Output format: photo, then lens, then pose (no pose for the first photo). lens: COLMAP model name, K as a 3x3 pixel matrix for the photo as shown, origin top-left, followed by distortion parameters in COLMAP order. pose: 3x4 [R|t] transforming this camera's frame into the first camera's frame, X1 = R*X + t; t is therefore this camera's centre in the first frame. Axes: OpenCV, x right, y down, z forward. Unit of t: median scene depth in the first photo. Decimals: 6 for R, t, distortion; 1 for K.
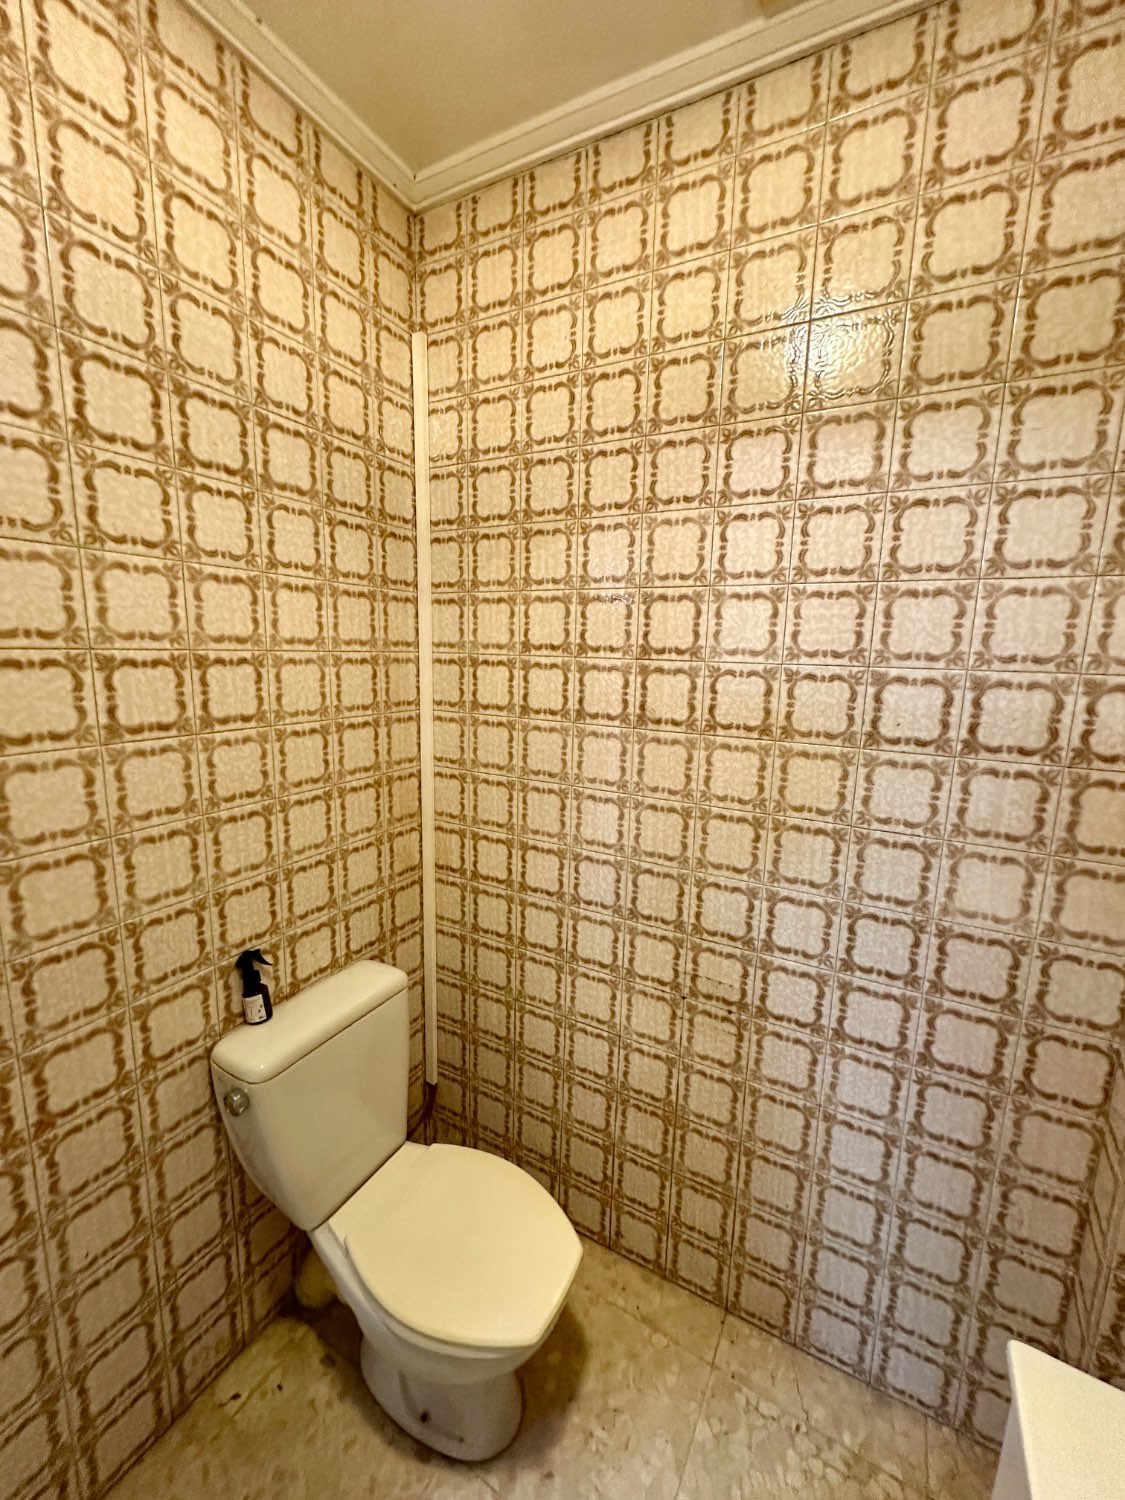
lens RADIAL K [[600.0, 0, 558.6], [0, 600.0, 754.2], [0, 0, 1]] dist [-0.001734, 0.000476]
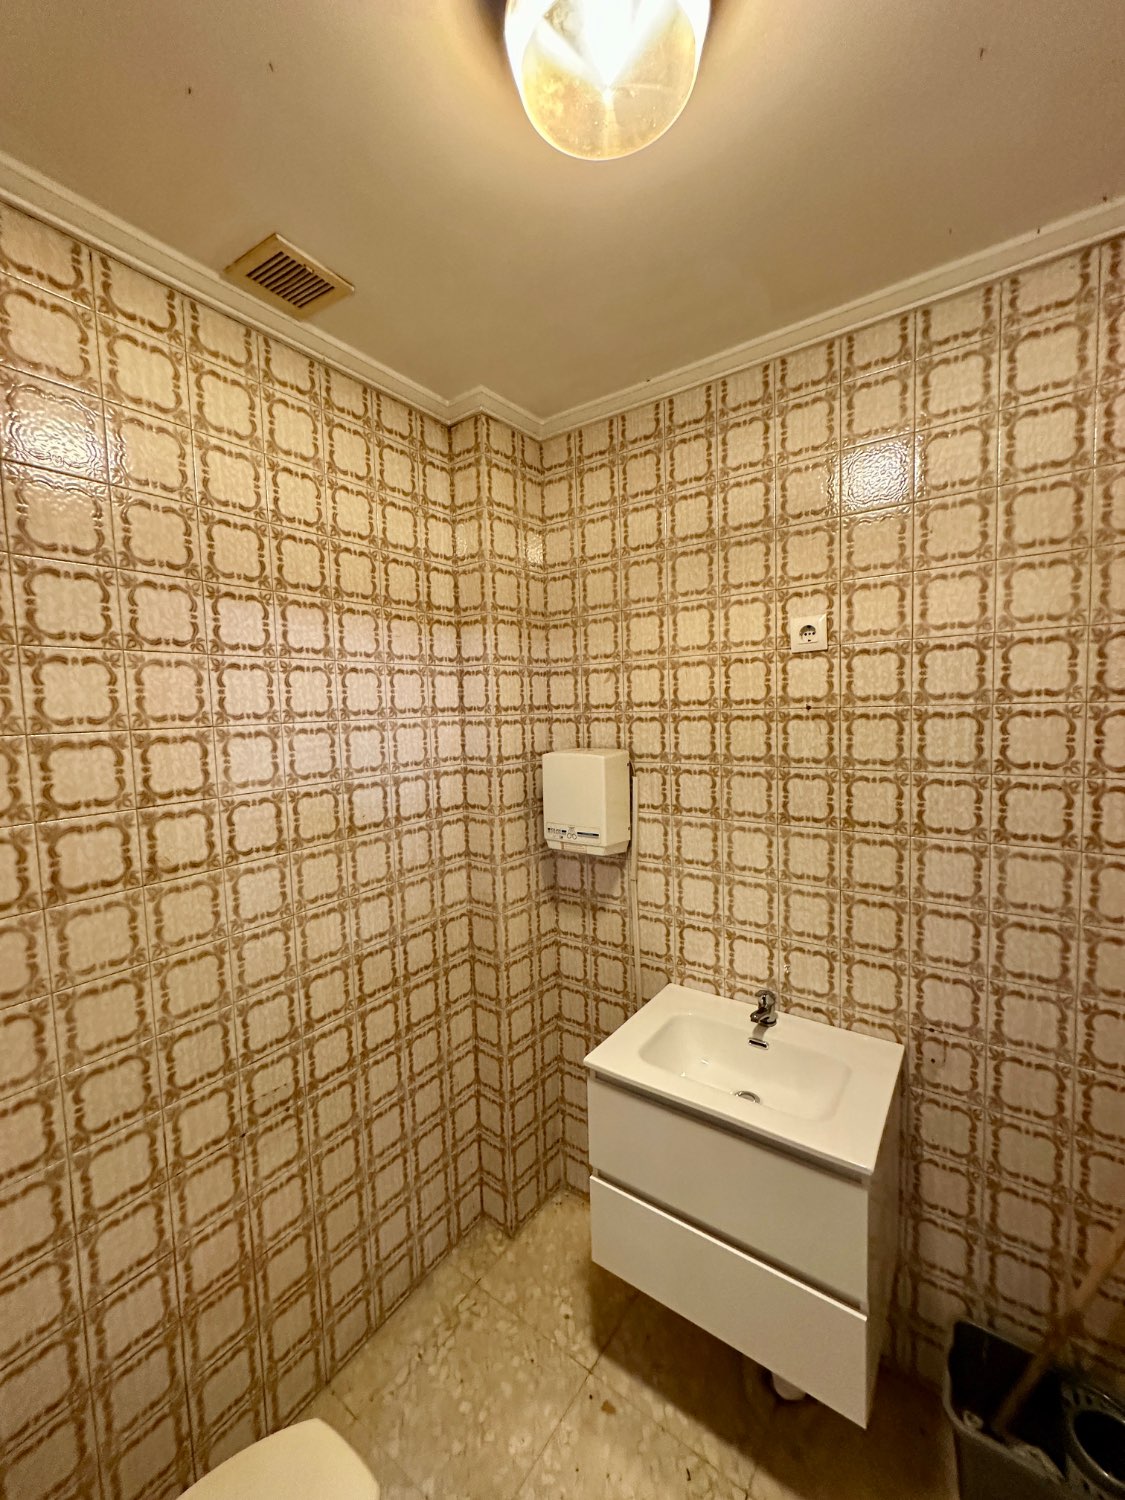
lens RADIAL K [[600.0, 0, 556.5], [0, 600.0, 747.6], [0, 0, 1]] dist [-0.001734, 0.000476]
pose [[0.114021, -0.102148, 0.988213, -0.736539], [0.200254, 0.976646, 0.077847, -0.213633], [-0.973087, 0.189017, 0.131813, 0.299821]]
